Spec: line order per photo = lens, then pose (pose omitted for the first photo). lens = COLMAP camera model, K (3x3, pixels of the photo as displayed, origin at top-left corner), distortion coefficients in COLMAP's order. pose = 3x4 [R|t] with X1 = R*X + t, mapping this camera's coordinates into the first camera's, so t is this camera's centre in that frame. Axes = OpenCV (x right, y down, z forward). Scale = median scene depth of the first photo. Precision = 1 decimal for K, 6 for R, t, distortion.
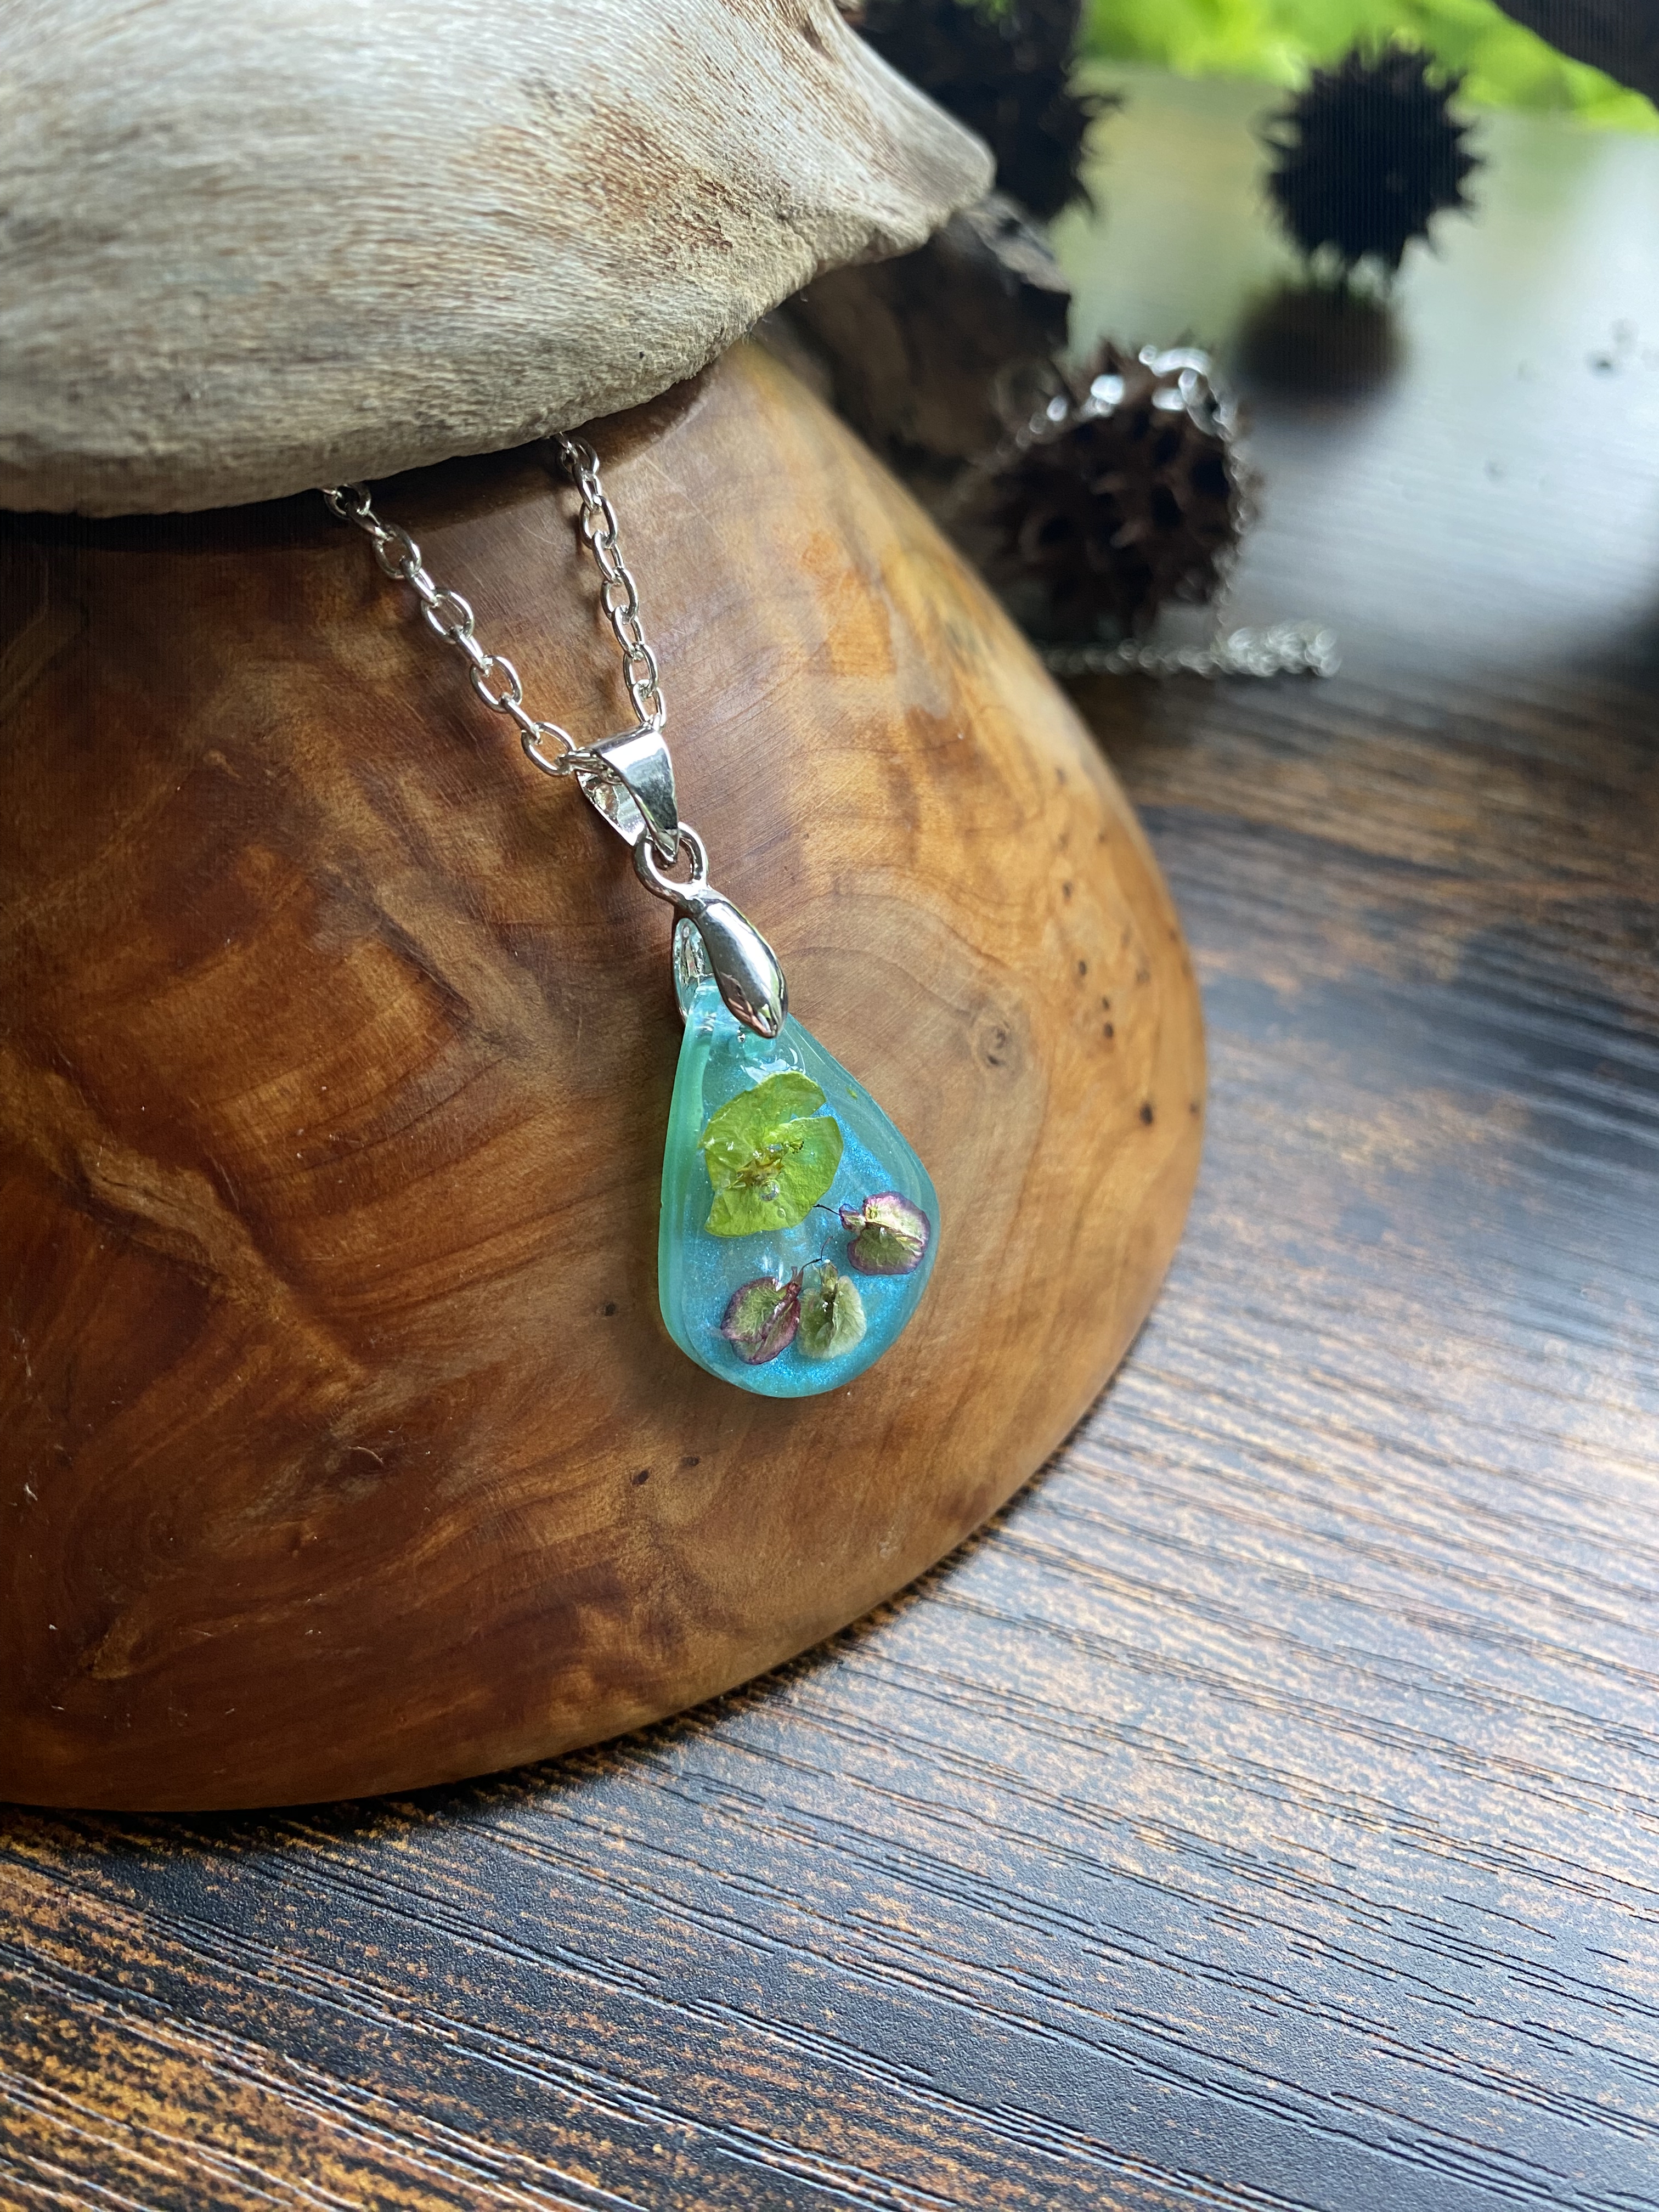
lens RADIAL K [[1624.4, 0, 829.5], [0, 1624.4, 1106.0], [0, 0, 1]] dist [-0.001459, -0.002099]
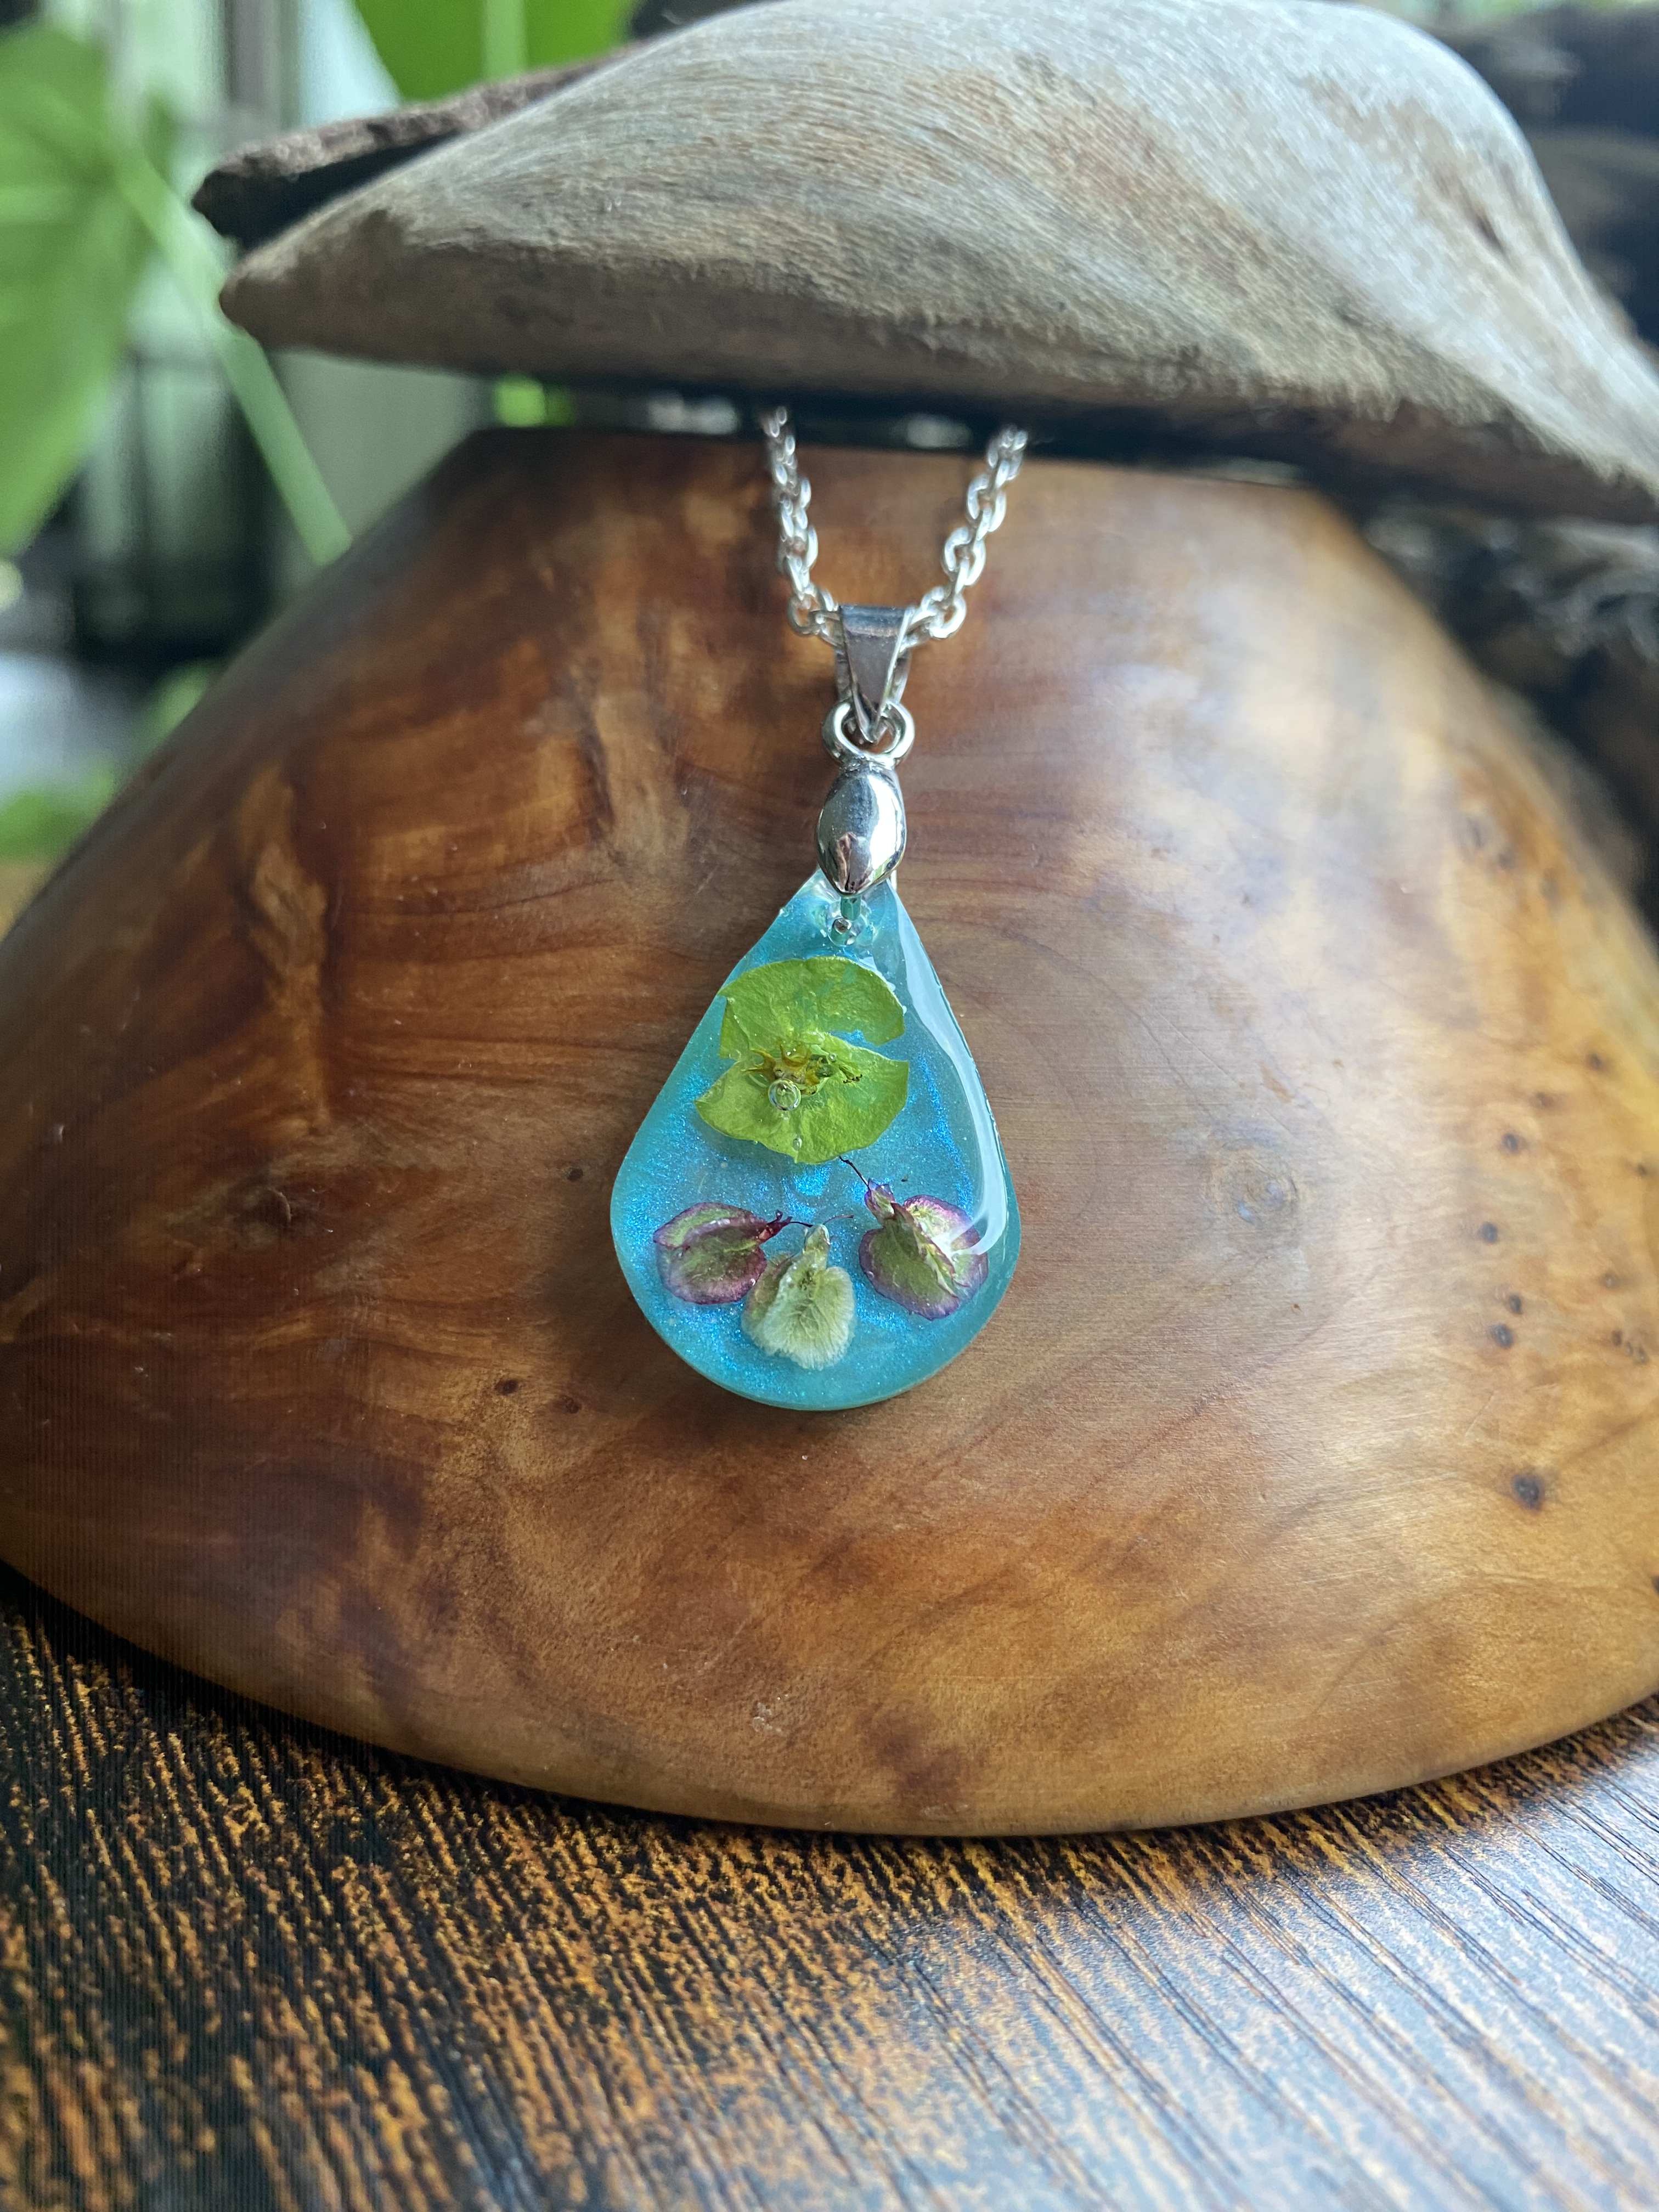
lens RADIAL K [[1700.9, 0, 822.0], [0, 1700.9, 1127.7], [0, 0, 1]] dist [-0.005082, -0.007094]
pose [[0.765248, 0.244597, -0.595456, 0.506742], [-0.481082, 0.831920, -0.276530, 0.305639], [0.427733, 0.498077, 0.754297, 0.412789]]
